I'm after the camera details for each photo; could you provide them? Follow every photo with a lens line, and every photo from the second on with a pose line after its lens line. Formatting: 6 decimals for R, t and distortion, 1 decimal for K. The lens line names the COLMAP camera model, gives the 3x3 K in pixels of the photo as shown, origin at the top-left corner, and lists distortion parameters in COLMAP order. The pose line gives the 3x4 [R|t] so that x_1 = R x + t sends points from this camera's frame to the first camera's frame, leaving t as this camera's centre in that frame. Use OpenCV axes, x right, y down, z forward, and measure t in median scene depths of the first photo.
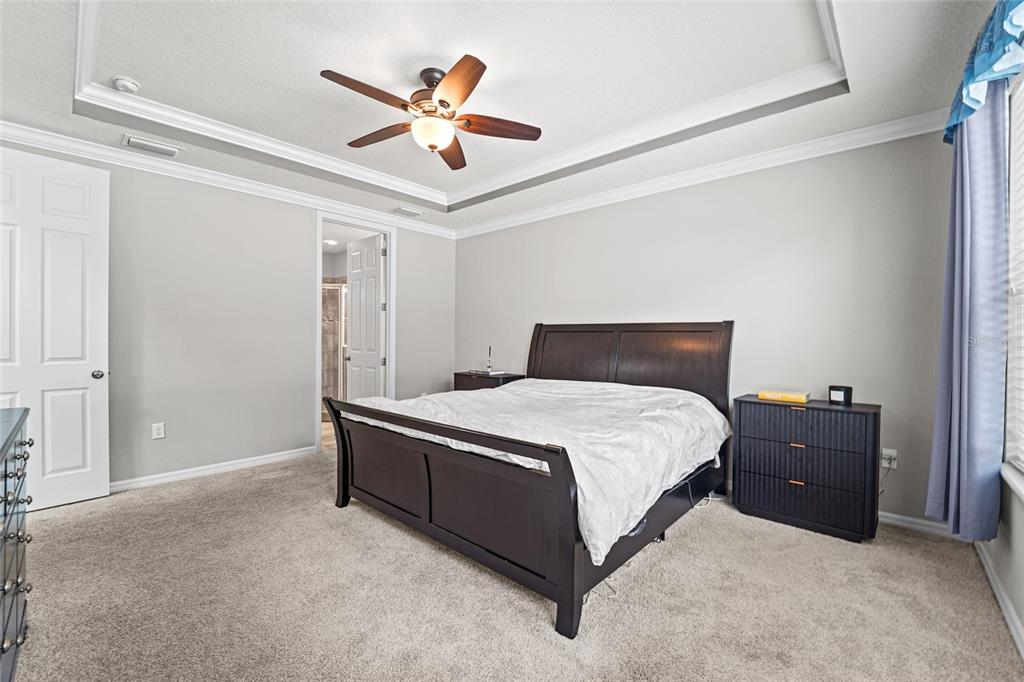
lens RADIAL K [[435.4, 0, 504.9], [0, 435.4, 338.9], [0, 0, 1]] dist [-0.003846, -0.000523]
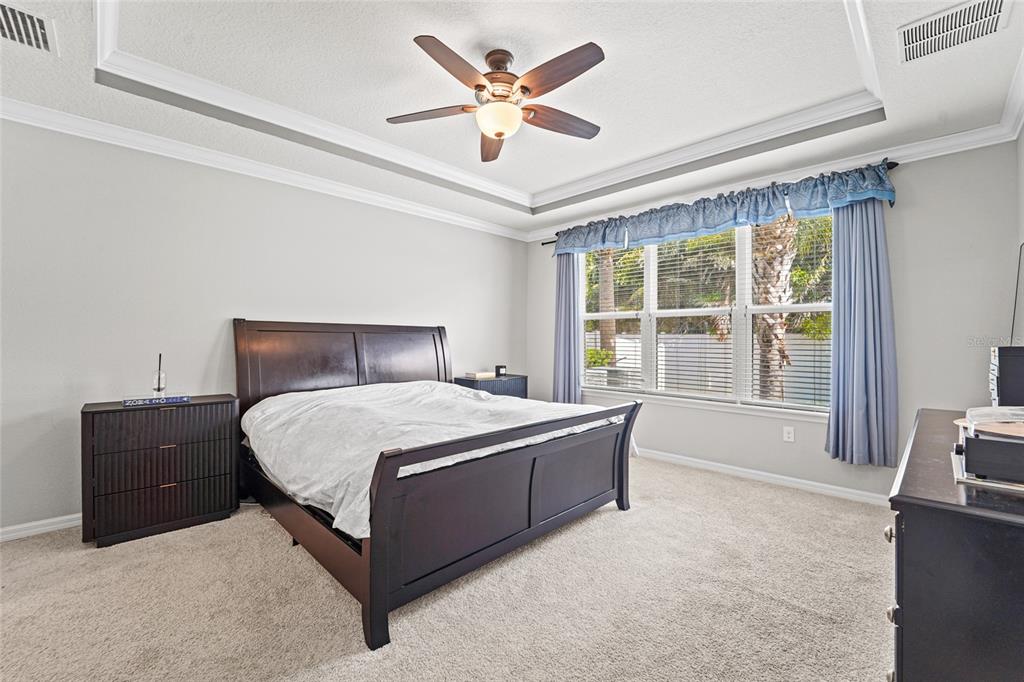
lens RADIAL K [[435.4, 0, 504.9], [0, 435.4, 338.9], [0, 0, 1]] dist [-0.003846, -0.000523]
pose [[0.062643, -0.007715, 0.998006, -0.605448], [-0.003308, 0.999963, 0.007937, -0.009559], [-0.998031, -0.003798, 0.062615, 0.507016]]
